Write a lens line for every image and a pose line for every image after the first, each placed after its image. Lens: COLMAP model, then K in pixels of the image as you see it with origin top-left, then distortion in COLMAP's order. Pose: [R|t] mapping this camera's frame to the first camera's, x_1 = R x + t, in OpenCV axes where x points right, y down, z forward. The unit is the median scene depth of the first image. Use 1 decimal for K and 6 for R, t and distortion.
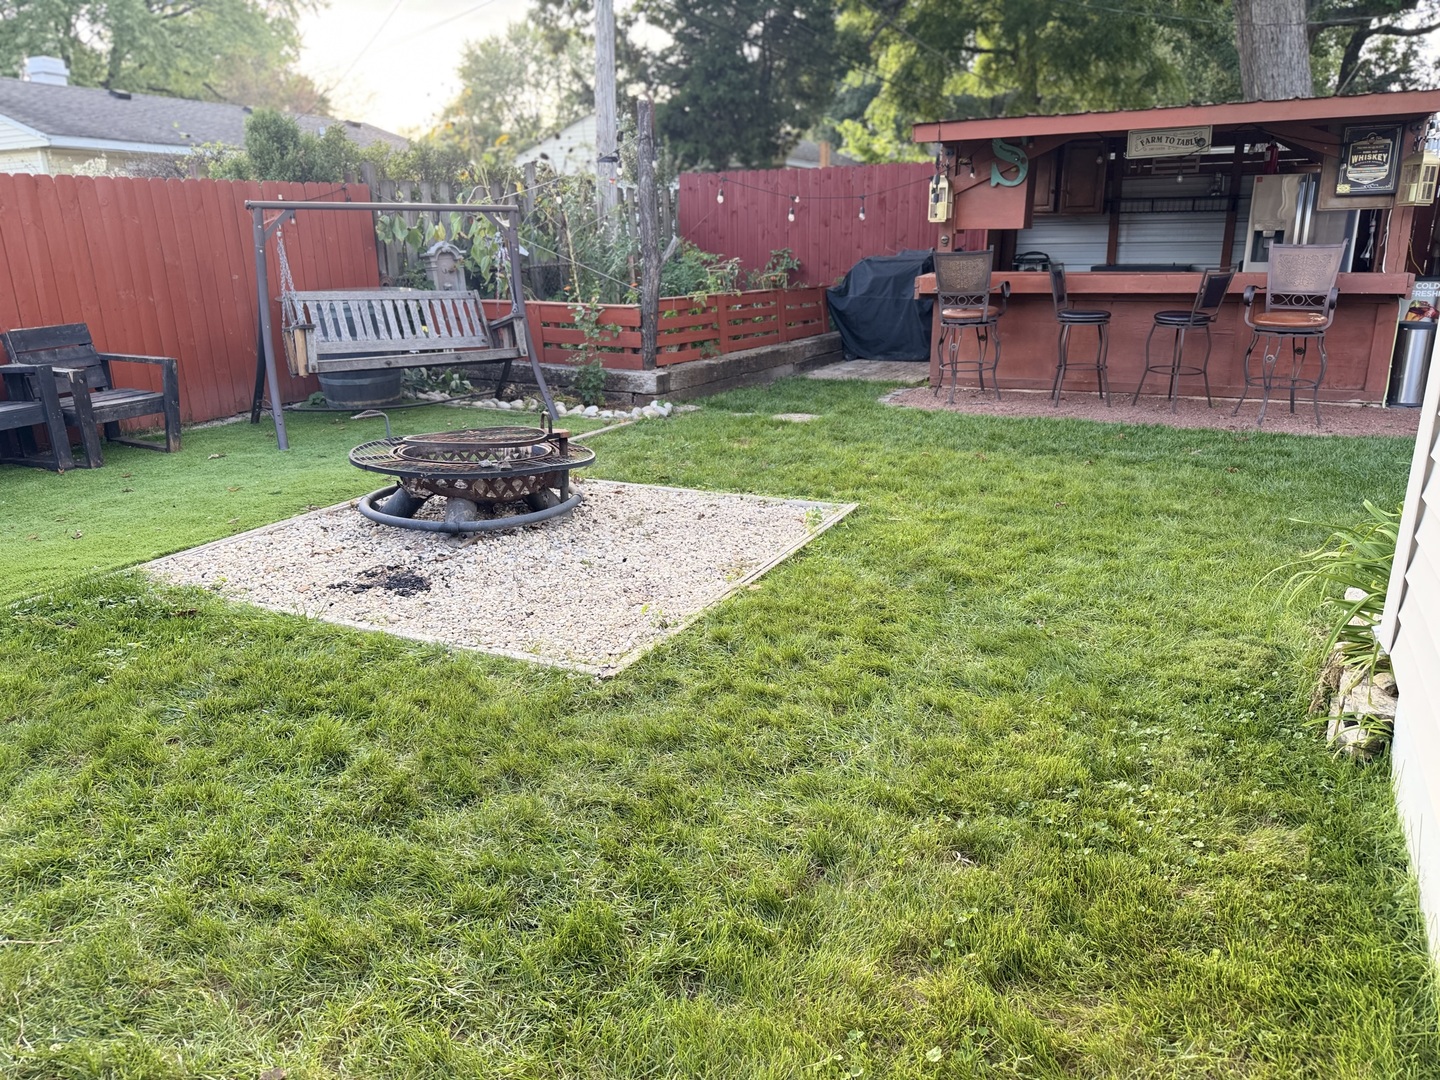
lens RADIAL K [[1018.1, 0, 718.0], [0, 1018.1, 539.8], [0, 0, 1]] dist [0.022834, -0.040117]
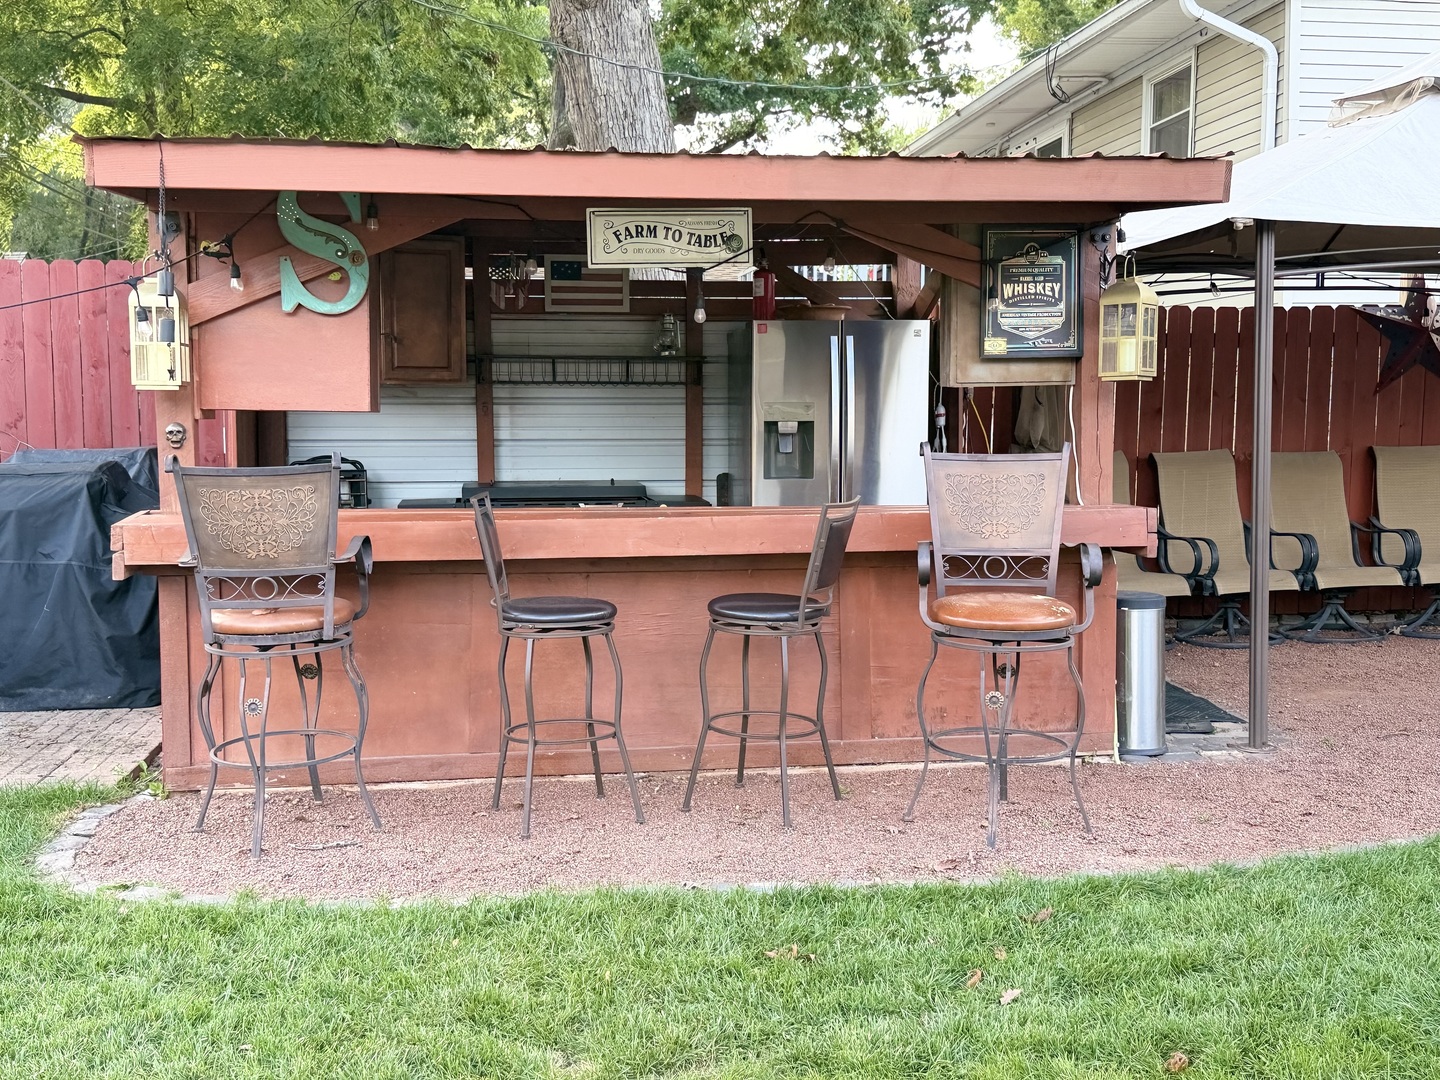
lens RADIAL K [[1657.6, 0, 727.9], [0, 1657.6, 549.7], [0, 0, 1]] dist [0.062908, 0.000000]
pose [[0.817594, -0.031205, 0.574949, 0.020676], [0.150012, 0.975591, -0.160371, -0.115628], [-0.555910, 0.217367, 0.802319, 0.377240]]
